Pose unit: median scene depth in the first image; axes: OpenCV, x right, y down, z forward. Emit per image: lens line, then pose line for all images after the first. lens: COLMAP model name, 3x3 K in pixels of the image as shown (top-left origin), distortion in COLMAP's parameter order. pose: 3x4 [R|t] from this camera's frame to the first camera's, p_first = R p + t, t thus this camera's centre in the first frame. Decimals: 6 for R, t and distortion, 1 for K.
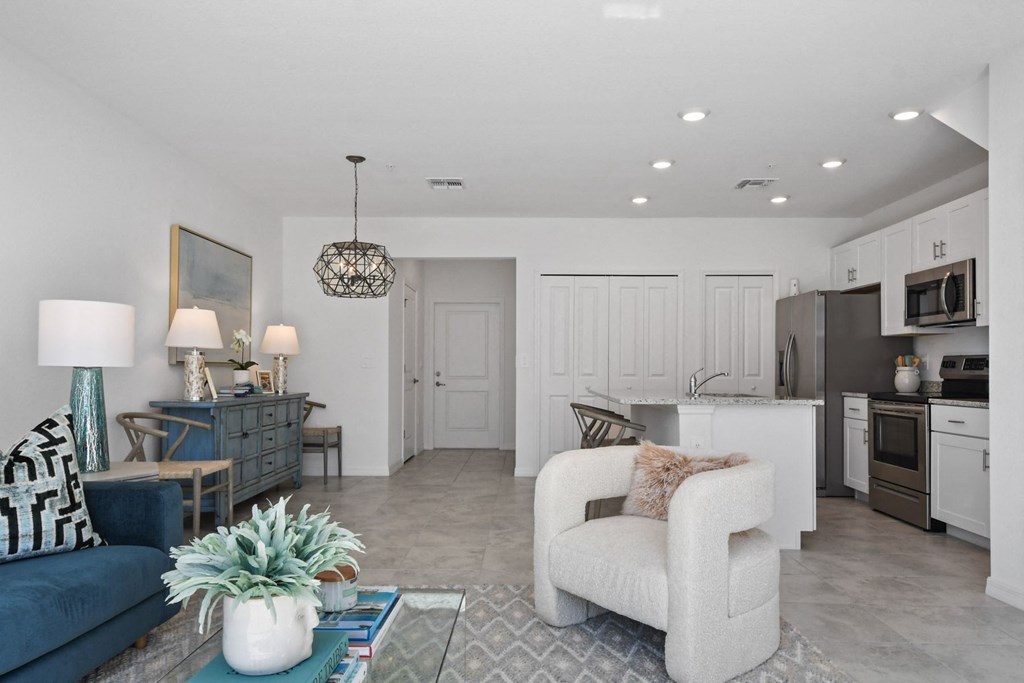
lens RADIAL K [[672.0, 0, 512.7], [0, 672.0, 365.3], [0, 0, 1]] dist [0.011746, 0.001494]
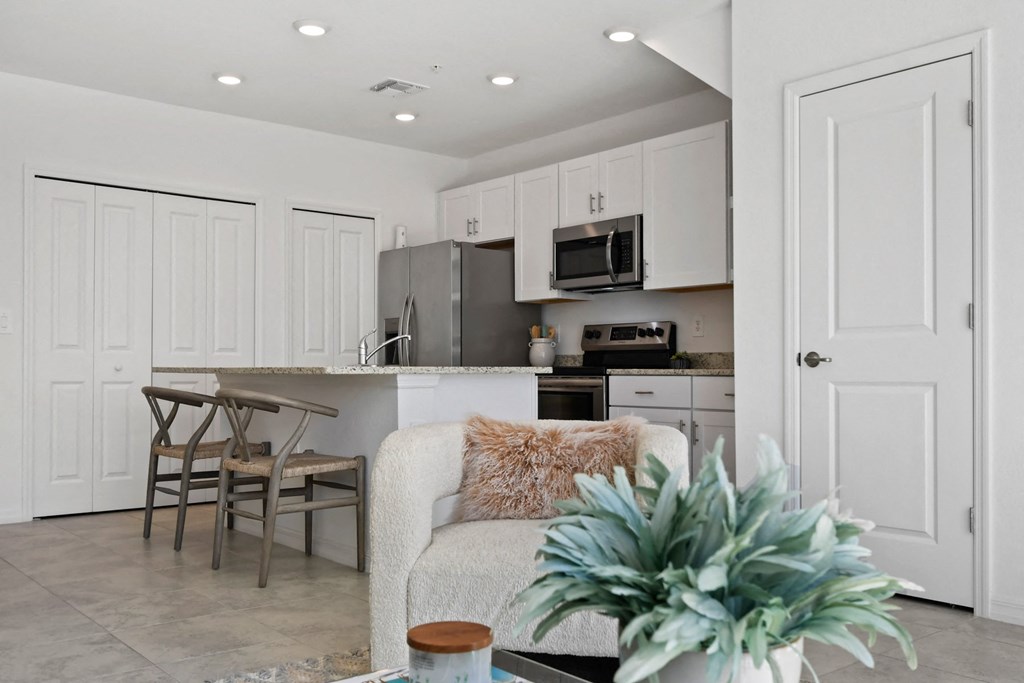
lens RADIAL K [[922.2, 0, 510.3], [0, 922.2, 364.2], [0, 0, 1]] dist [0.013783, -0.002725]
pose [[0.754288, 0.000694, 0.656543, -0.220826], [-0.001396, 0.999999, 0.000547, 0.035495], [-0.656542, -0.001330, 0.754288, 0.151529]]
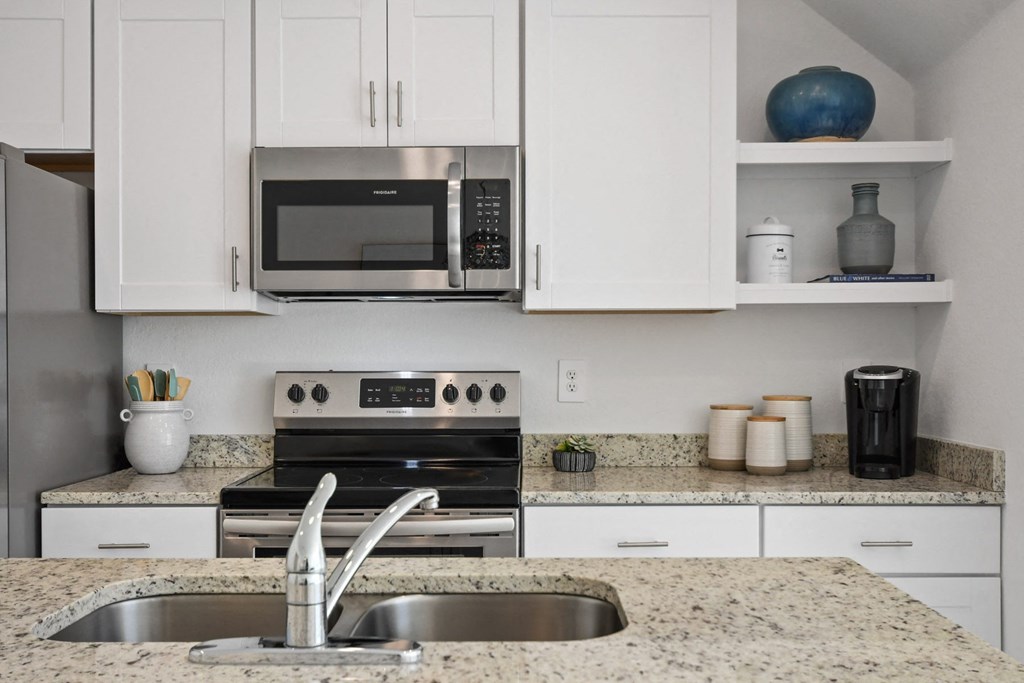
lens RADIAL K [[922.2, 0, 510.3], [0, 922.2, 364.2], [0, 0, 1]] dist [0.013783, -0.002725]
pose [[-0.018434, -0.002620, 0.999827, 0.087305], [-0.003112, 0.999992, 0.002564, -0.019850], [-0.999825, -0.003064, -0.018442, 0.853013]]
